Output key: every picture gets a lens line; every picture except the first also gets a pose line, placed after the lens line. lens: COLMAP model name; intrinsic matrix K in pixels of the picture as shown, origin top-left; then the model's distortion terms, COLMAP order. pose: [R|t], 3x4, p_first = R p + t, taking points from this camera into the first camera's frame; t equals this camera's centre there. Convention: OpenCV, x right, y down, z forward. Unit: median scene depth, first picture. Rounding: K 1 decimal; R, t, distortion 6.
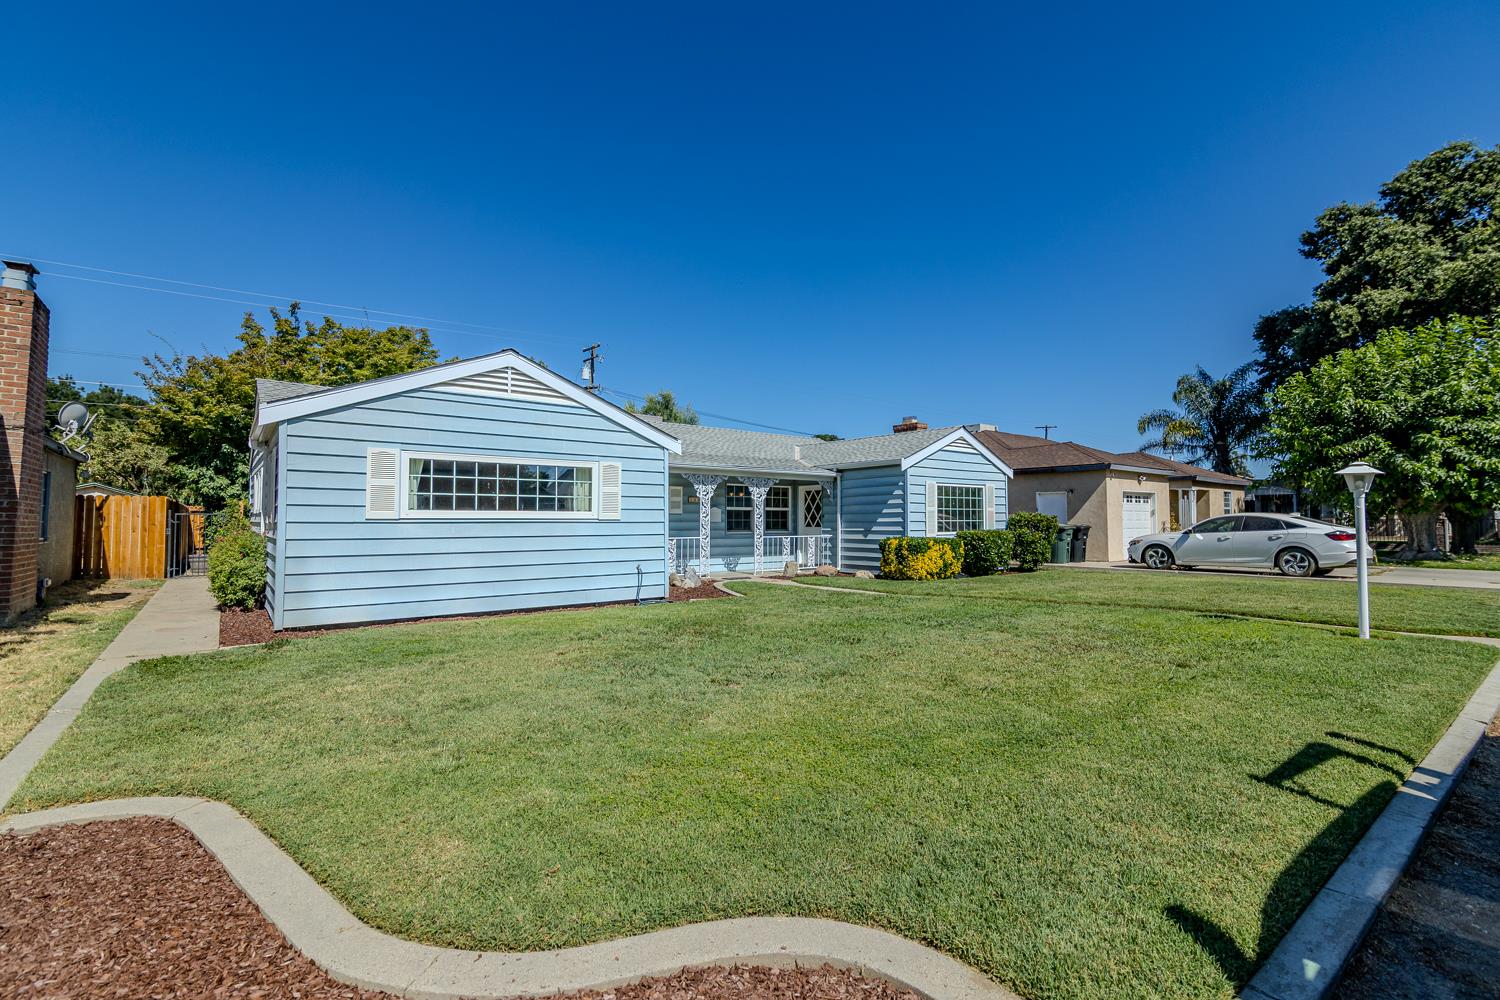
lens RADIAL K [[678.3, 0, 750.0], [0, 678.3, 500.0], [0, 0, 1]] dist [0.002511, 0.000207]
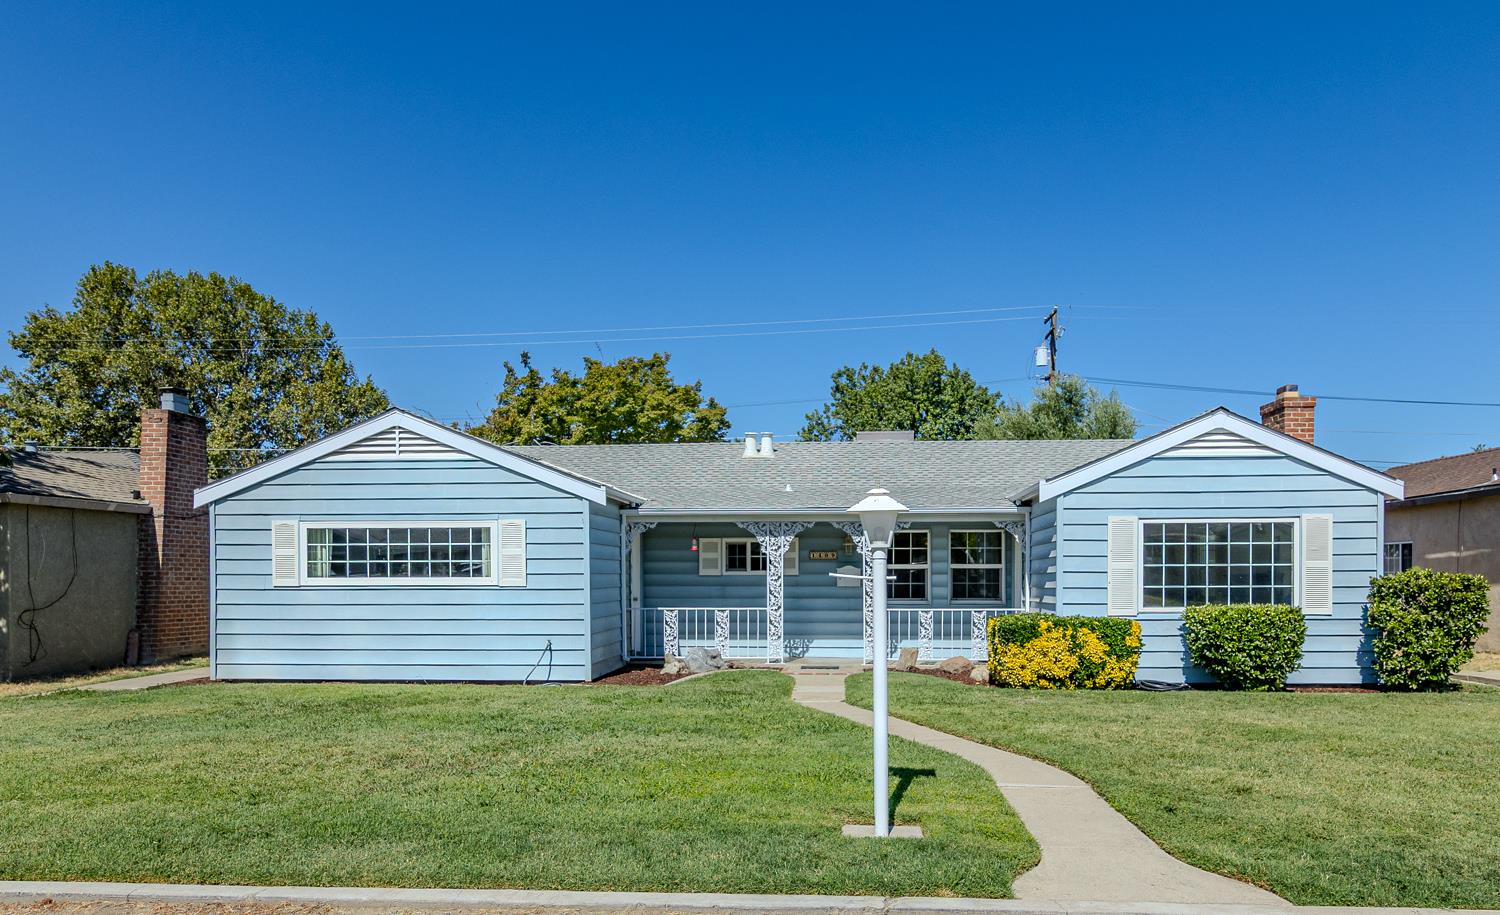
lens RADIAL K [[1037.0, 0, 765.9], [0, 1037.0, 594.4], [0, 0, 1]] dist [0.003313, 0.001570]
pose [[0.737079, 0.010809, -0.675720, 0.652514], [0.022527, 0.998923, 0.040552, -0.005004], [0.675431, -0.045112, 0.736042, 0.171587]]
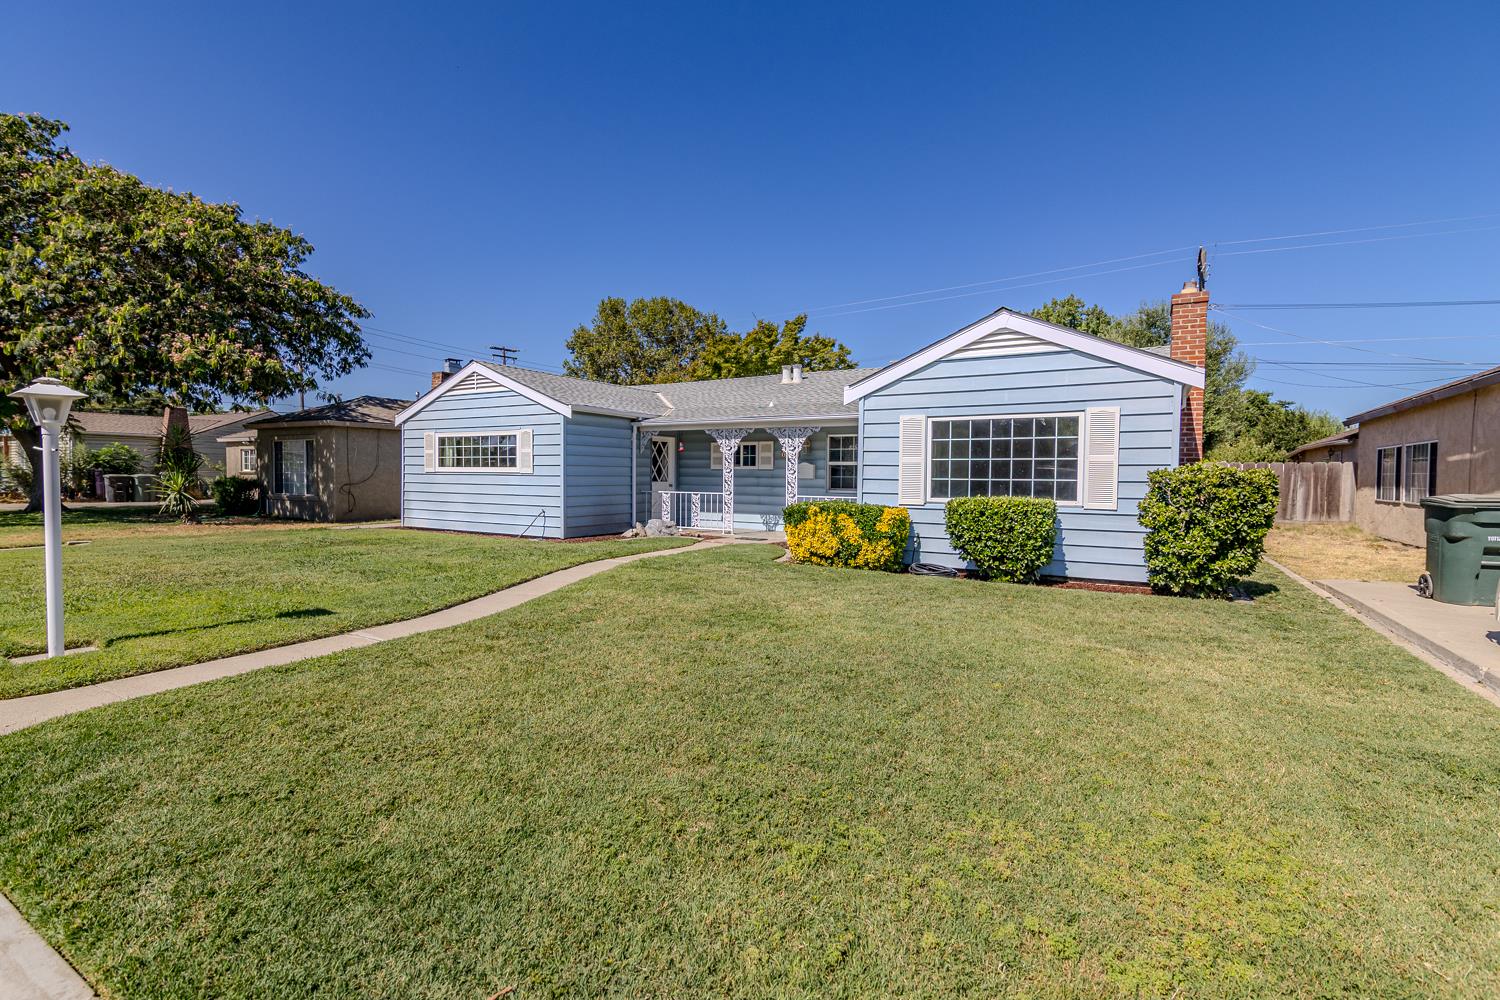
lens RADIAL K [[678.3, 0, 750.0], [0, 678.3, 500.0], [0, 0, 1]] dist [0.002511, 0.000207]
pose [[0.358448, 0.037515, -0.932796, 0.826673], [0.017450, 0.998748, 0.046873, 0.018609], [0.933387, -0.033079, 0.357345, 0.657038]]
